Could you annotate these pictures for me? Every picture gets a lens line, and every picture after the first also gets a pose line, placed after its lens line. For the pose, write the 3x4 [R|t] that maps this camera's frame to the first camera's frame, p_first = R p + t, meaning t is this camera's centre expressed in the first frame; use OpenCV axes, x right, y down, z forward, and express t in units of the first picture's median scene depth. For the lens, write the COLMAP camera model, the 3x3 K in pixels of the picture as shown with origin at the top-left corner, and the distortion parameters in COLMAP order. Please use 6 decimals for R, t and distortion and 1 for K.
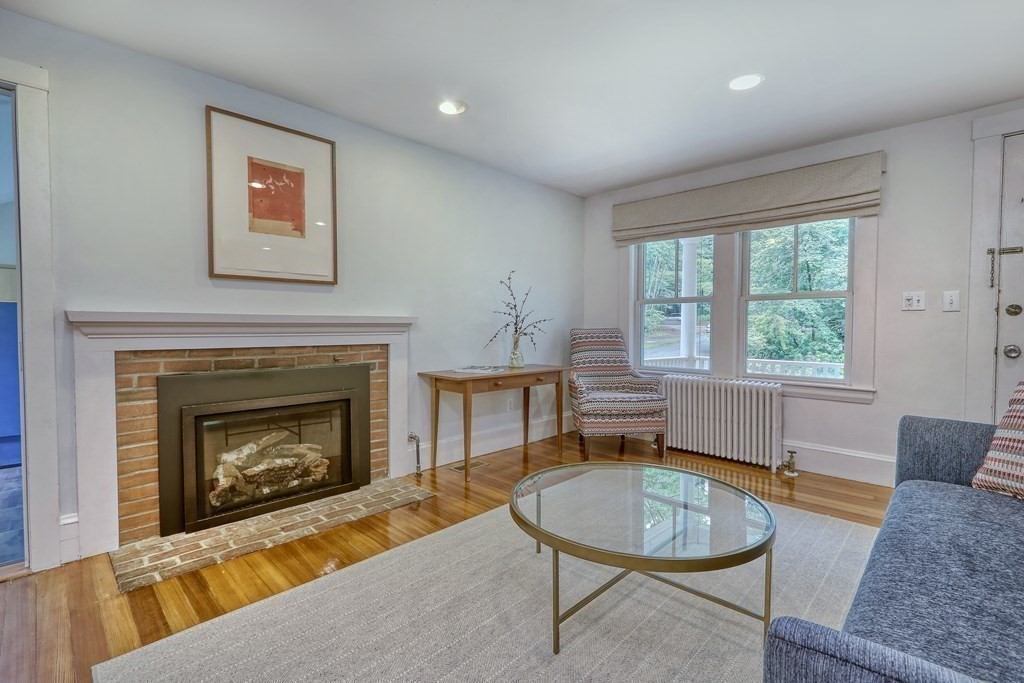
lens RADIAL K [[479.5, 0, 514.8], [0, 479.5, 337.5], [0, 0, 1]] dist [0.024119, -0.000138]
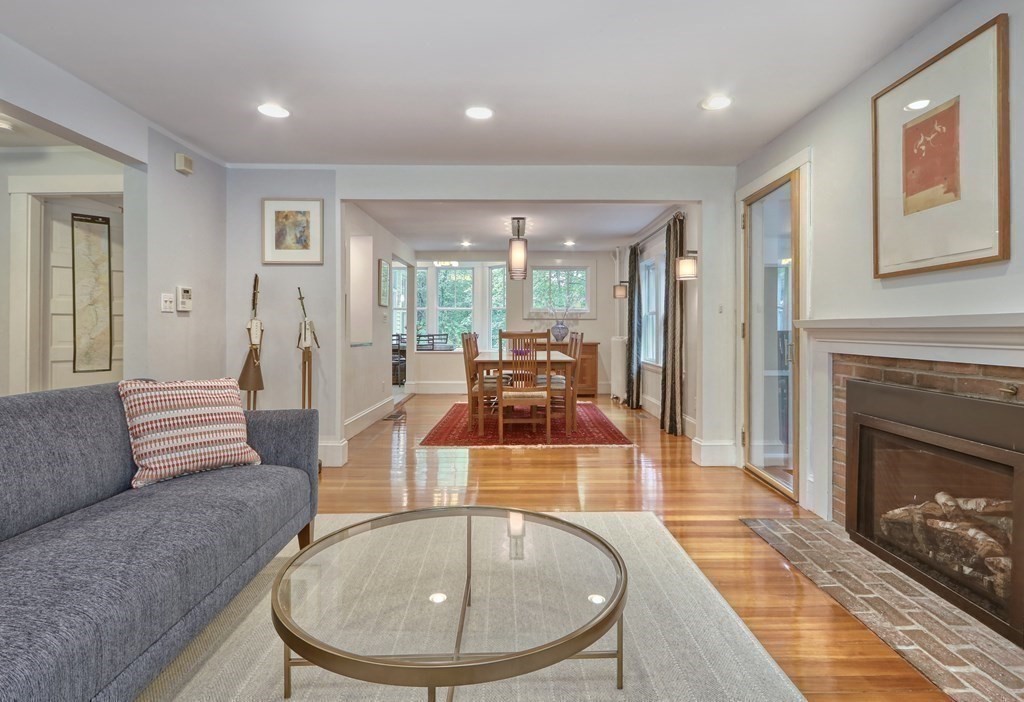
lens RADIAL K [[553.7, 0, 528.4], [0, 553.7, 328.8], [0, 0, 1]] dist [0.001298, 0.000688]
pose [[-0.702963, -0.006772, -0.711195, 0.520450], [-0.024664, 0.999585, 0.014860, -0.025803], [0.710799, 0.027987, -0.702838, 1.131579]]
